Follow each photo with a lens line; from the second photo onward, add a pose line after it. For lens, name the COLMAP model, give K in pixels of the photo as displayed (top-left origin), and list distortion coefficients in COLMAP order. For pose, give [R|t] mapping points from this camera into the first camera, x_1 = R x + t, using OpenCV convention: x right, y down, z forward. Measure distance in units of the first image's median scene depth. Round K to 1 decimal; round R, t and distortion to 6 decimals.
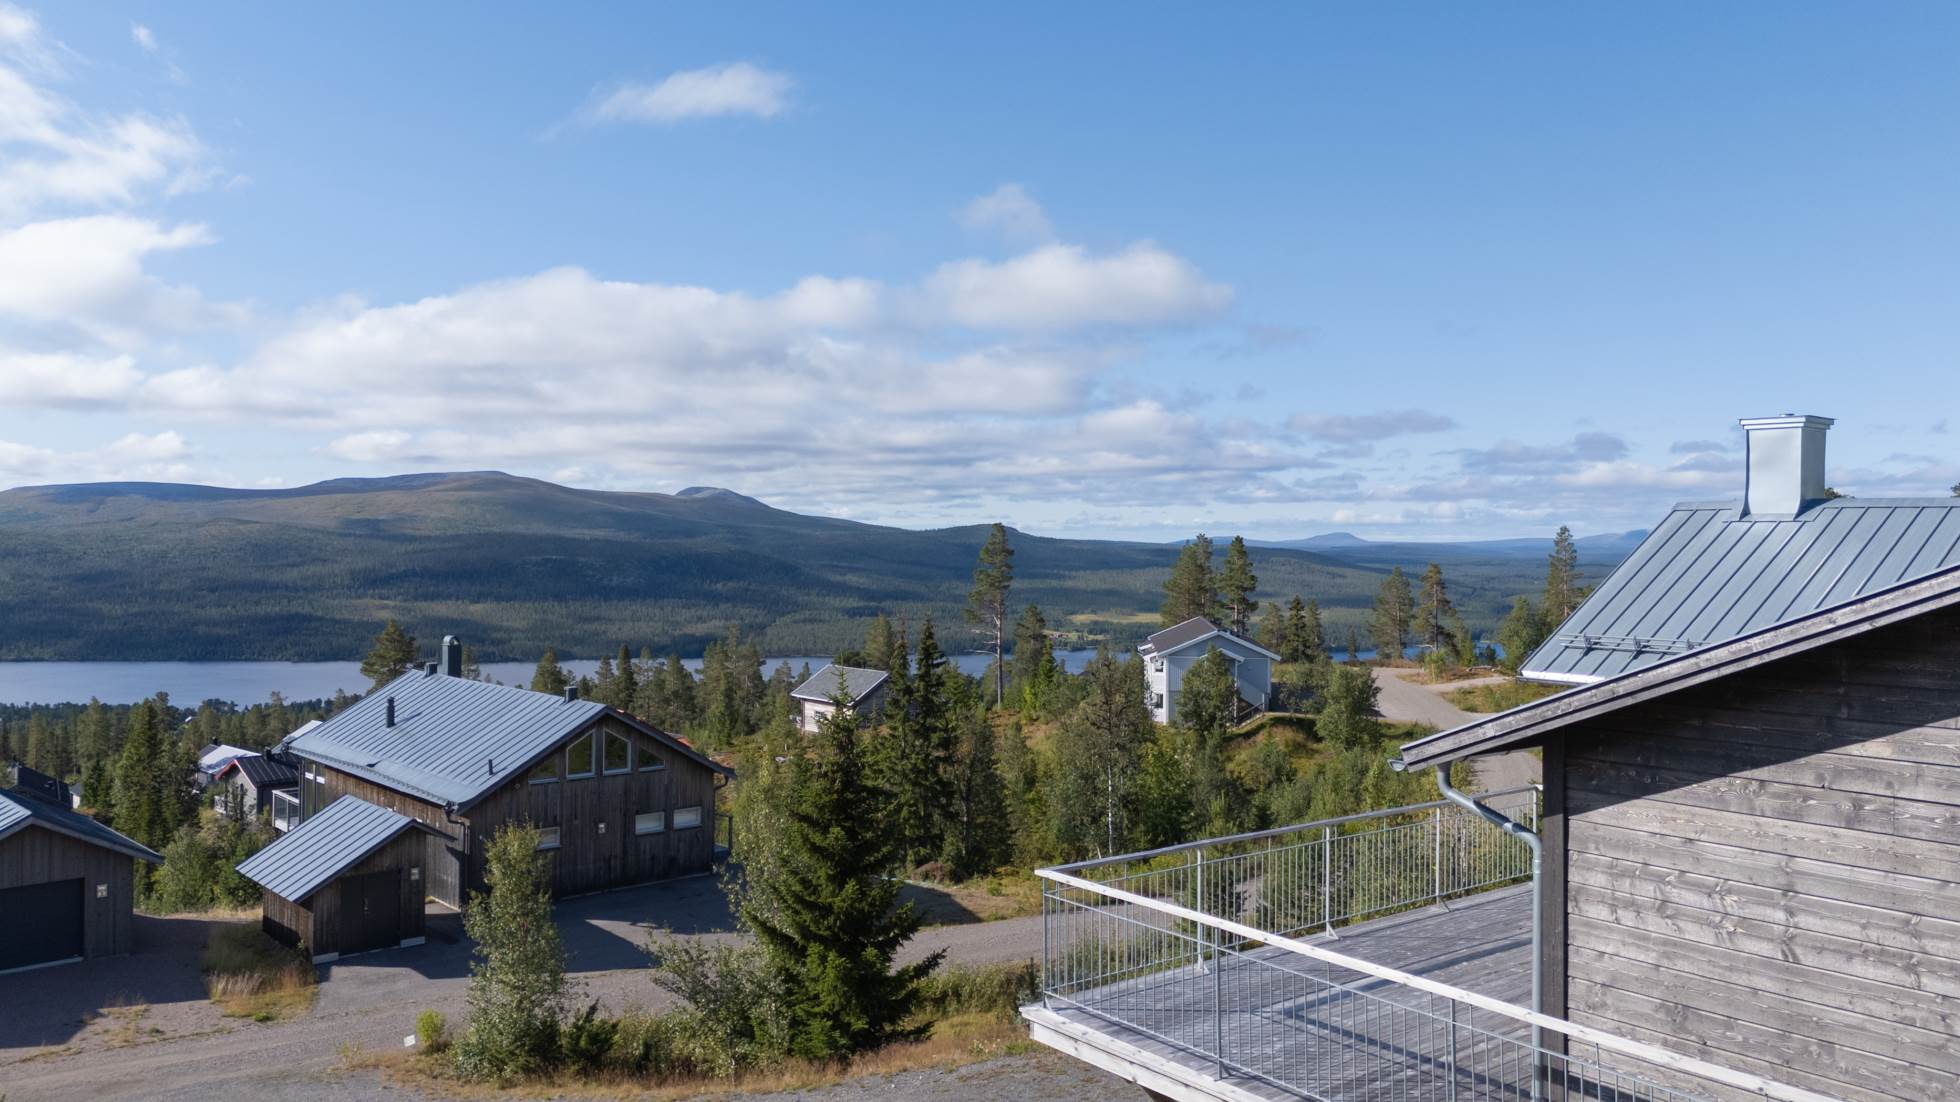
lens RADIAL K [[1422.6, 0, 970.2], [0, 1422.6, 543.5], [0, 0, 1]] dist [0.067241, -0.069688]
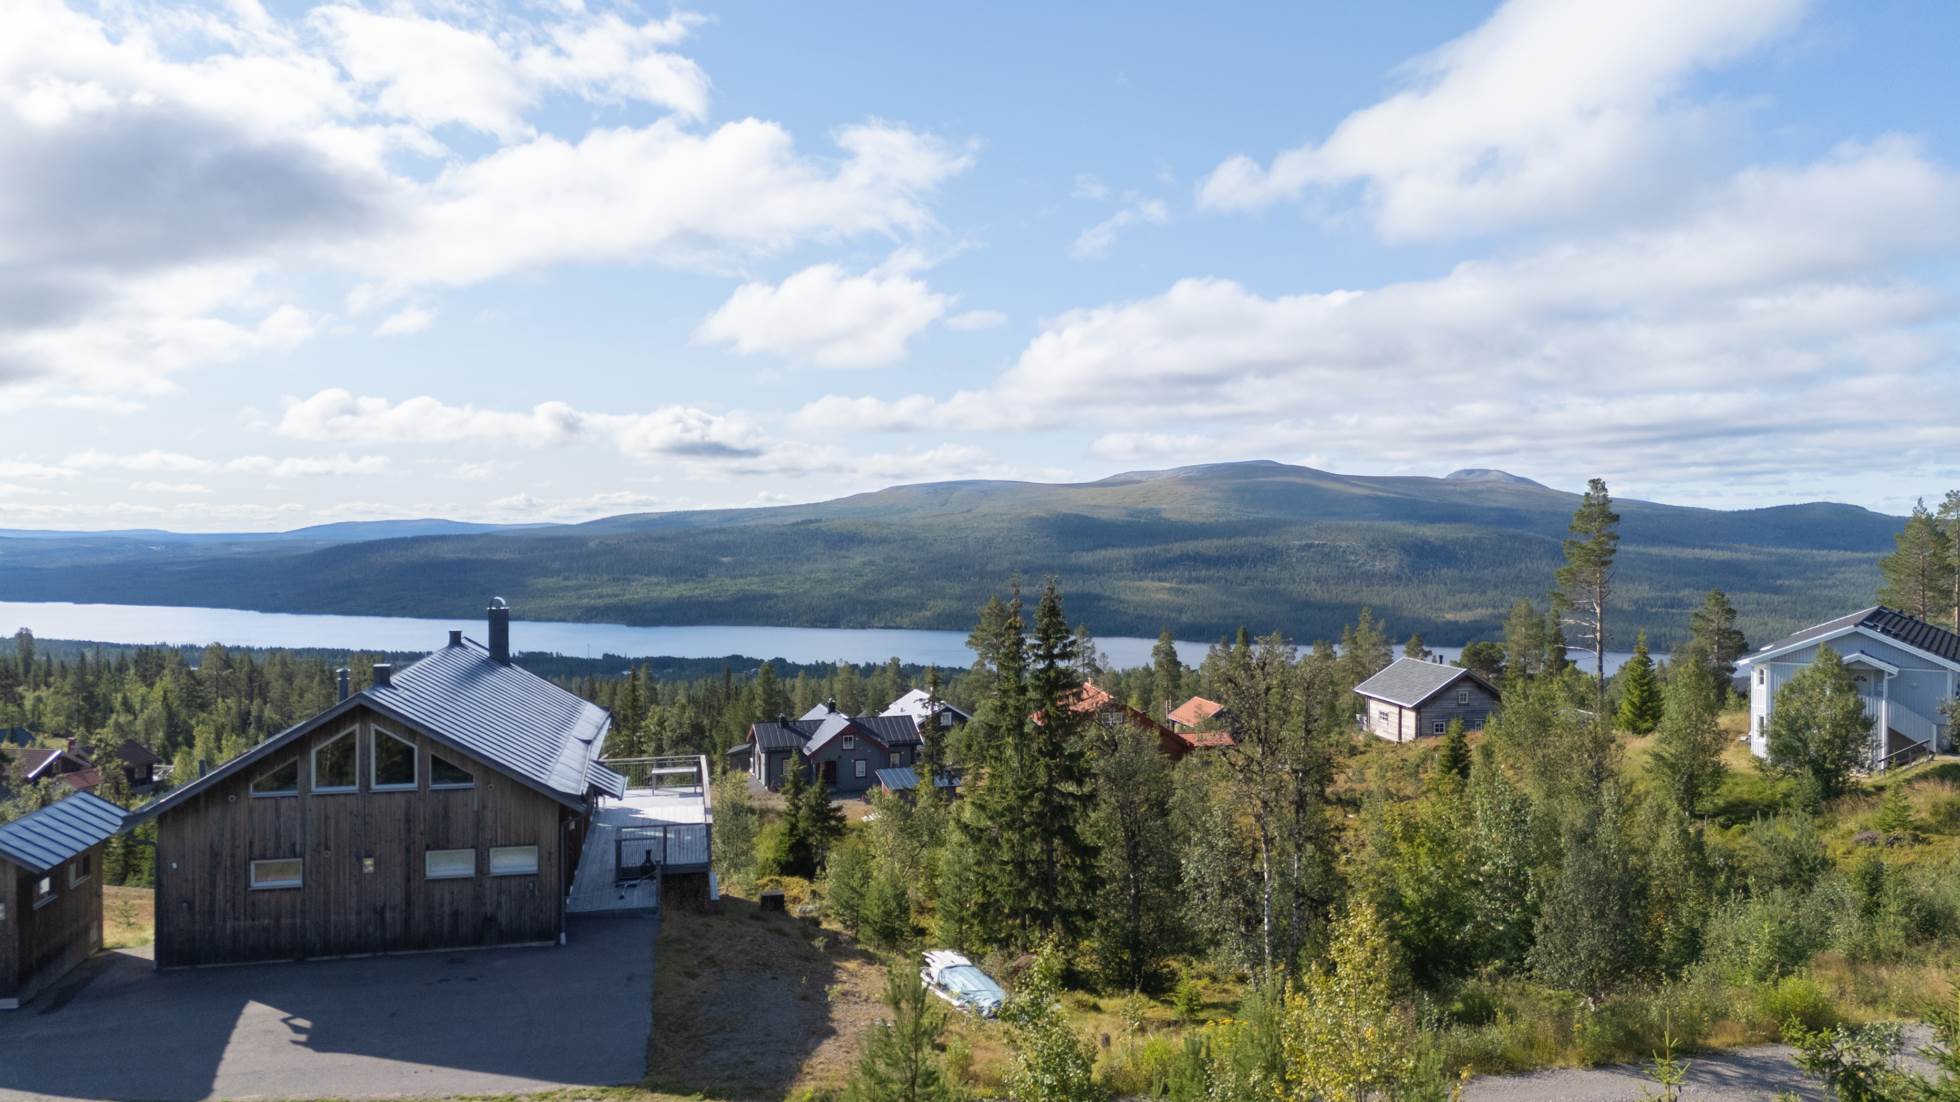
lens RADIAL K [[1422.6, 0, 967.8], [0, 1422.6, 533.9], [0, 0, 1]] dist [0.067241, -0.069688]
pose [[0.864820, -0.006174, -0.502045, 0.121530], [0.008005, 0.999967, 0.001491, 0.011974], [0.502019, -0.005308, 0.864840, 0.179762]]
